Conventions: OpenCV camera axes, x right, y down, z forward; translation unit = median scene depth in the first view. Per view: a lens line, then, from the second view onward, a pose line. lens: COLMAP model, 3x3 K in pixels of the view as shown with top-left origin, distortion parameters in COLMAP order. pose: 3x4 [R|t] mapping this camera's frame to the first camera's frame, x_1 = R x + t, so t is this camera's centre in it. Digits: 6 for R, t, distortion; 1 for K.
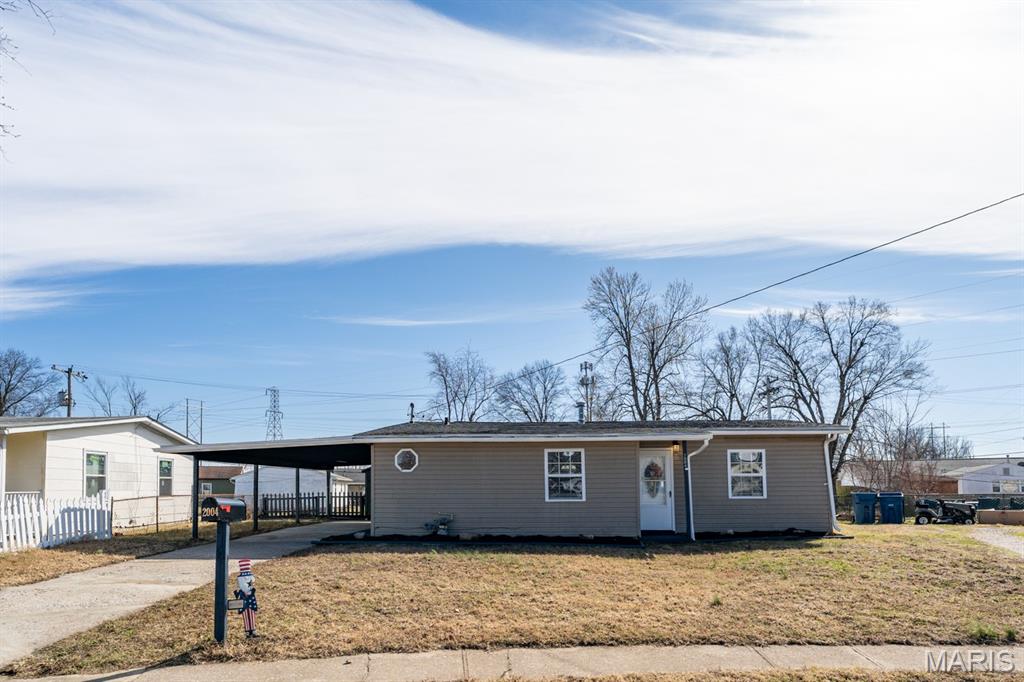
lens RADIAL K [[466.9, 0, 553.9], [0, 466.9, 368.8], [0, 0, 1]] dist [-0.008118, 0.000706]
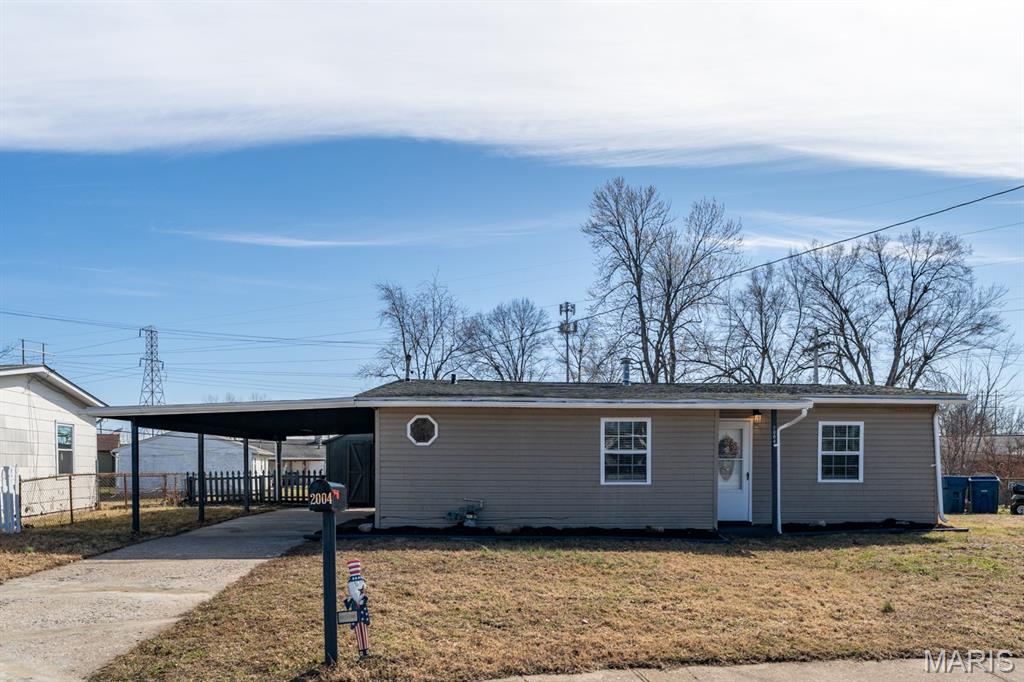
lens RADIAL K [[619.3, 0, 509.9], [0, 619.3, 340.4], [0, 0, 1]] dist [-0.009382, 0.004041]
pose [[0.997413, 0.021790, 0.068498, -0.221172], [-0.025214, 0.998454, 0.049539, -0.002307], [-0.067312, -0.051138, 0.996421, -0.004733]]
